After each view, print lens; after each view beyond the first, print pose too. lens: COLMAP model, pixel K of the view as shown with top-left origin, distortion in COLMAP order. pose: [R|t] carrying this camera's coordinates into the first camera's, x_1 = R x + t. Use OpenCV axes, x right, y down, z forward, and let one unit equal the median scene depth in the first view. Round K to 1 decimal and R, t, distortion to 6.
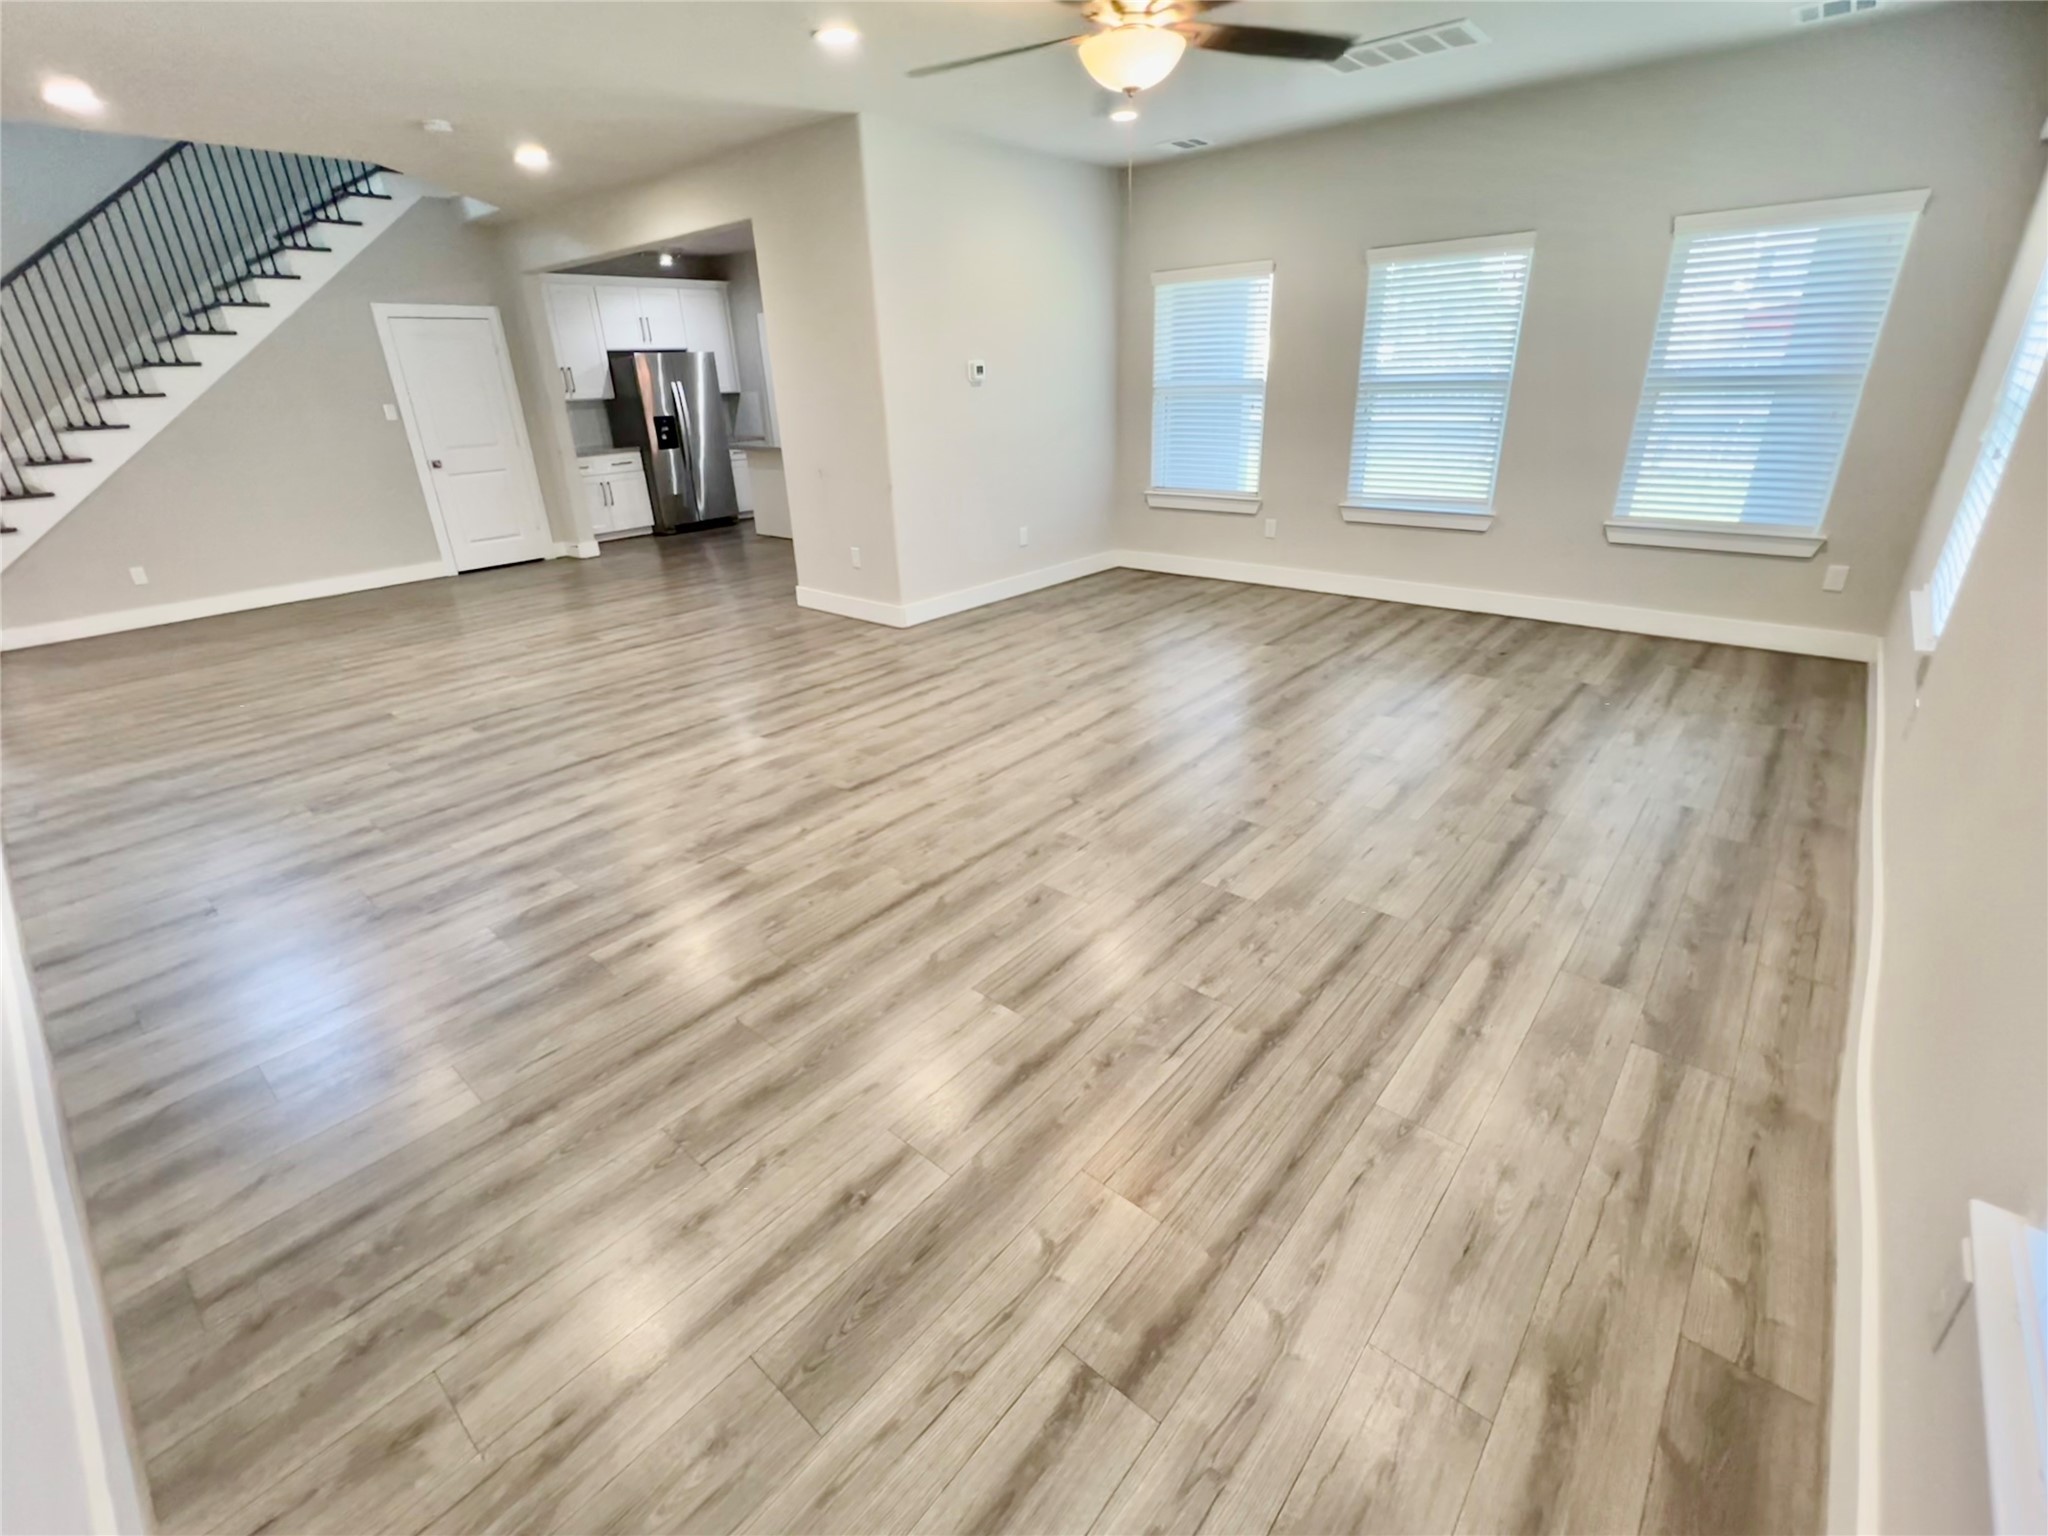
lens RADIAL K [[907.8, 0, 1014.6], [0, 907.8, 759.7], [0, 0, 1]] dist [-0.002244, -0.000221]
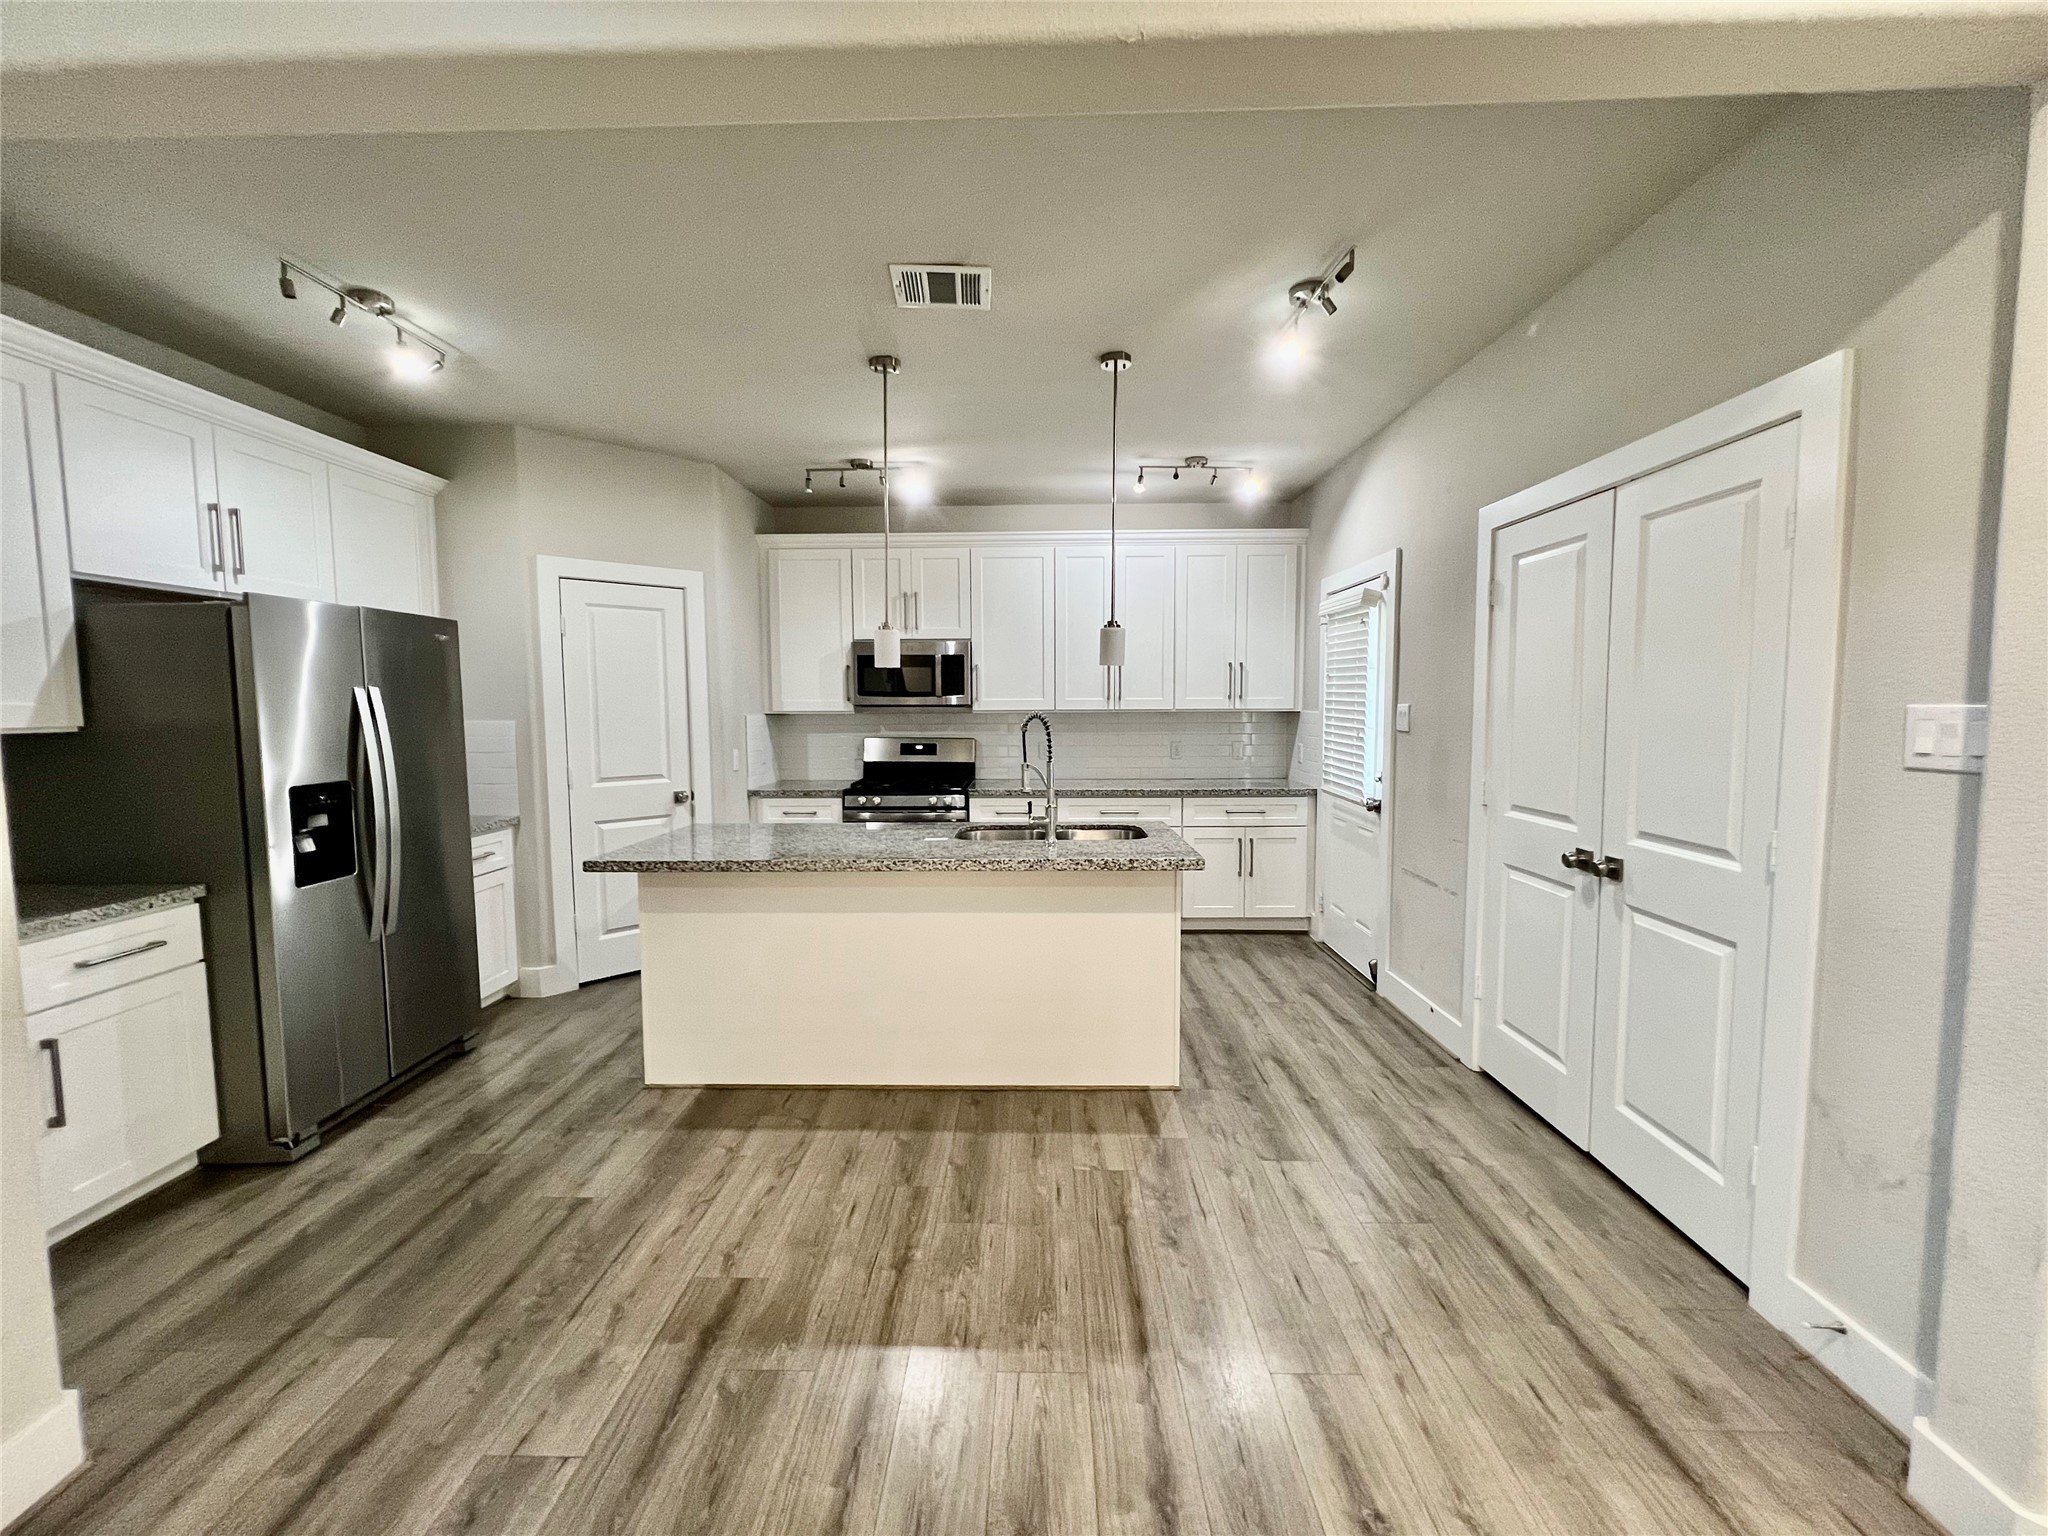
lens RADIAL K [[823.5, 0, 1020.2], [0, 823.5, 760.8], [0, 0, 1]] dist [0.001791, -0.000424]
pose [[0.768876, -0.016760, 0.639178, -0.382543], [0.234807, 0.937211, -0.257879, -0.254488], [-0.594723, 0.348360, 0.724535, 0.643177]]
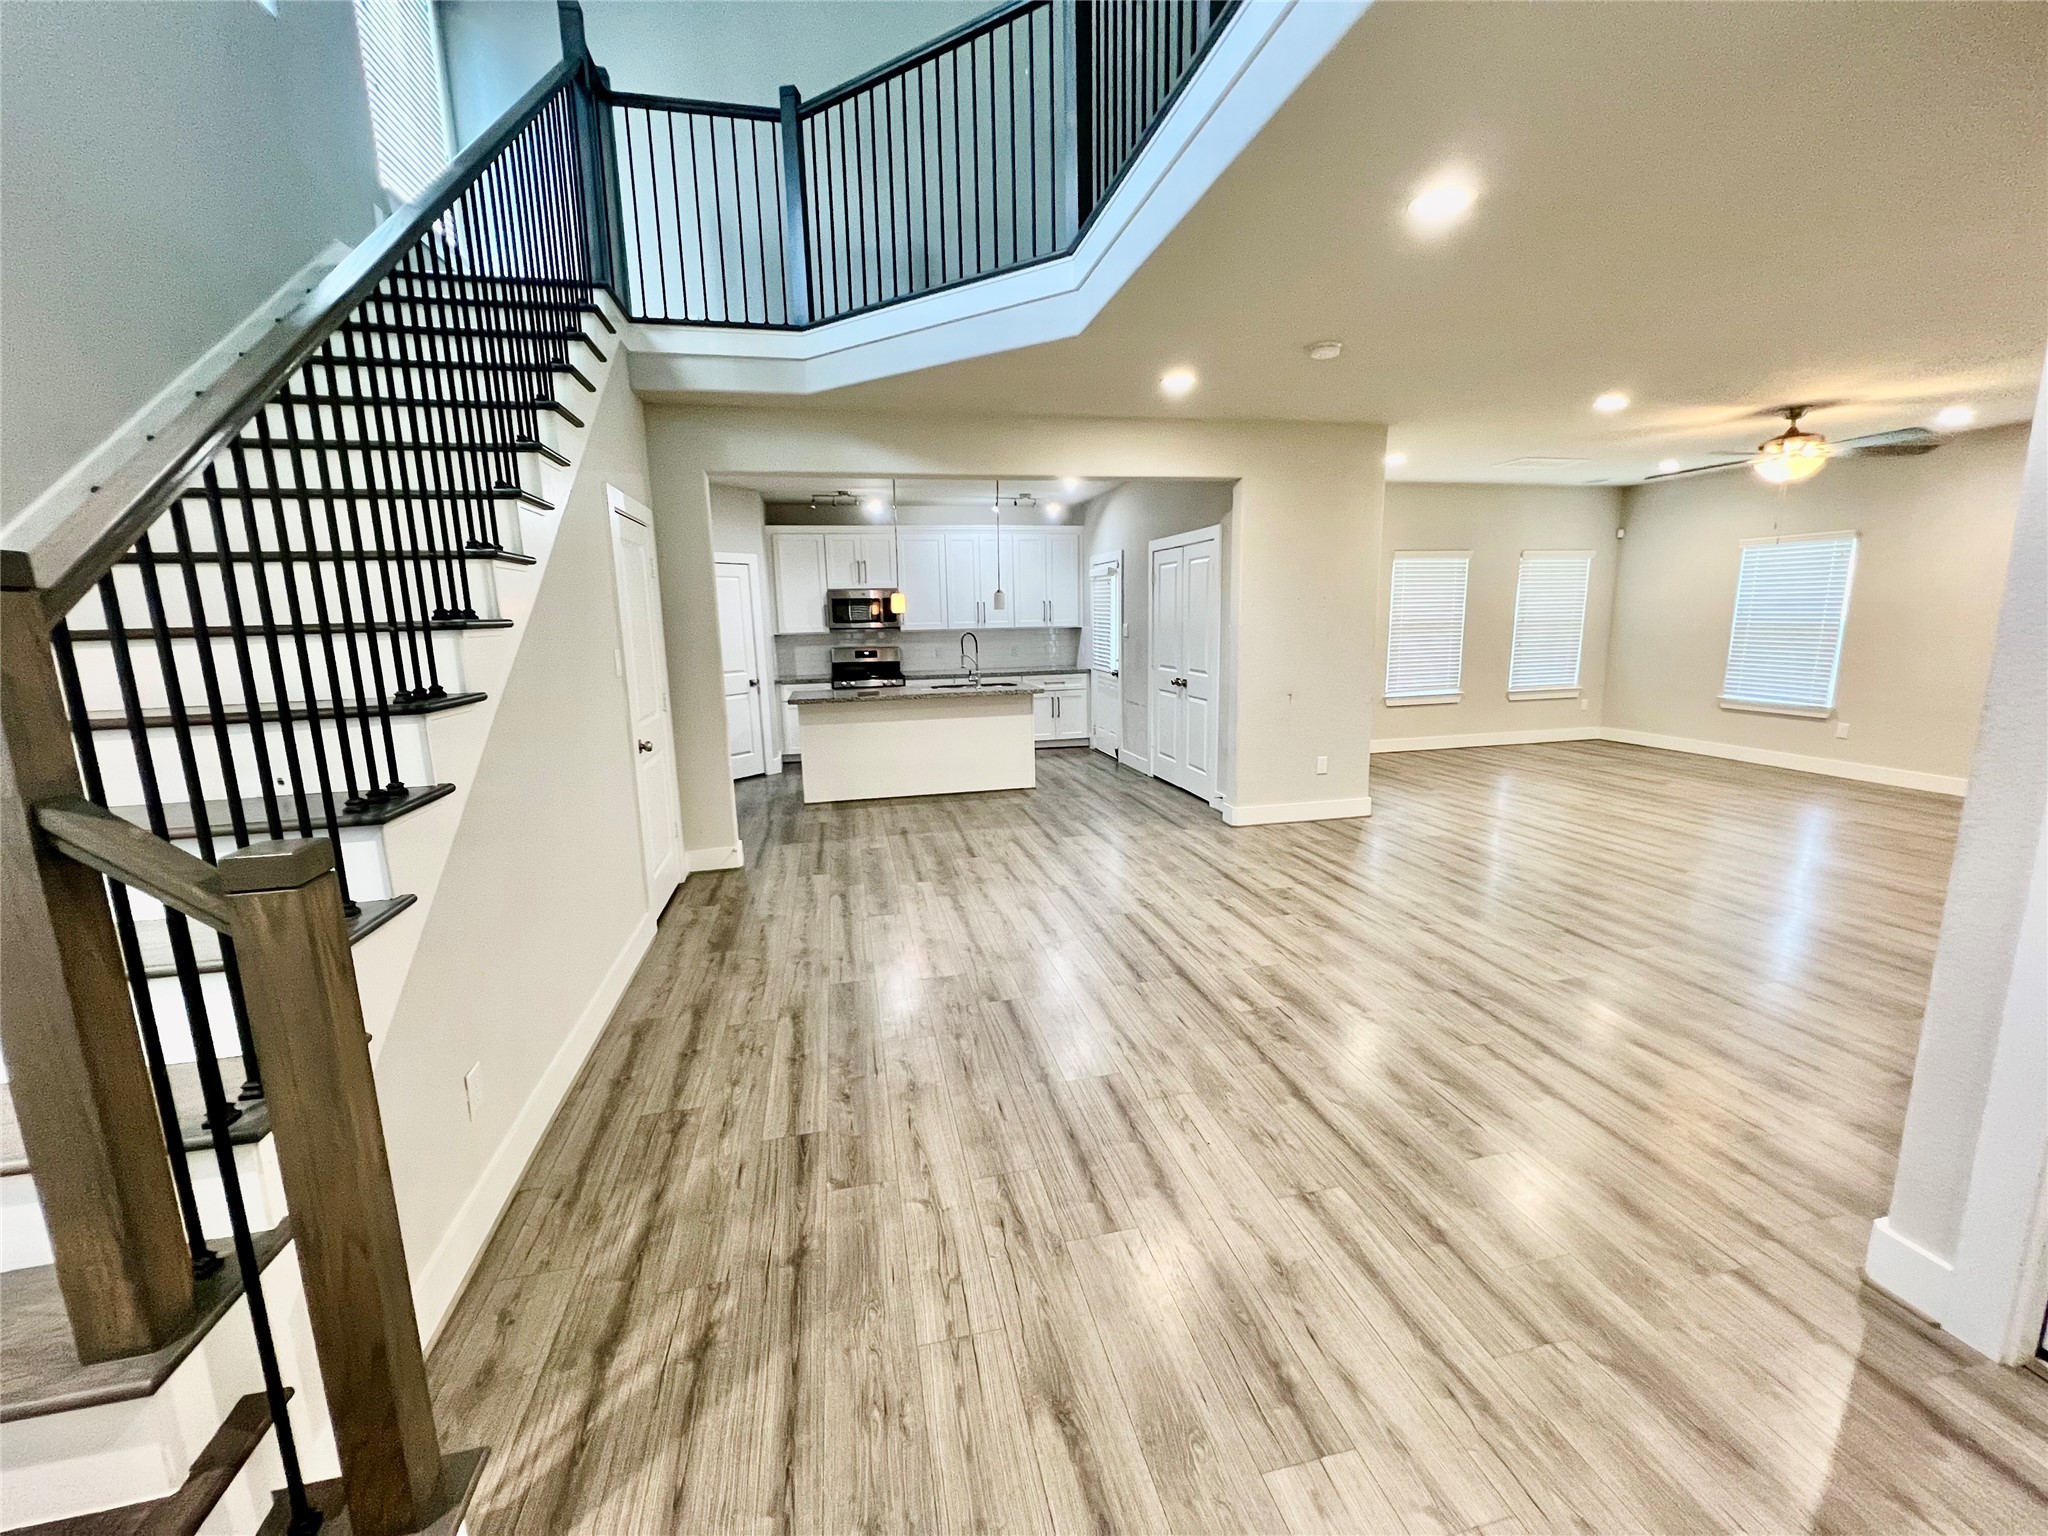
lens RADIAL K [[818.8, 0, 1026.1], [0, 818.8, 765.5], [0, 0, 1]] dist [-0.002329, 0.000345]
pose [[0.582961, -0.126189, 0.802641, -0.760658], [0.321066, 0.943244, -0.084897, -0.158476], [-0.746373, 0.307192, 0.590390, 0.424149]]
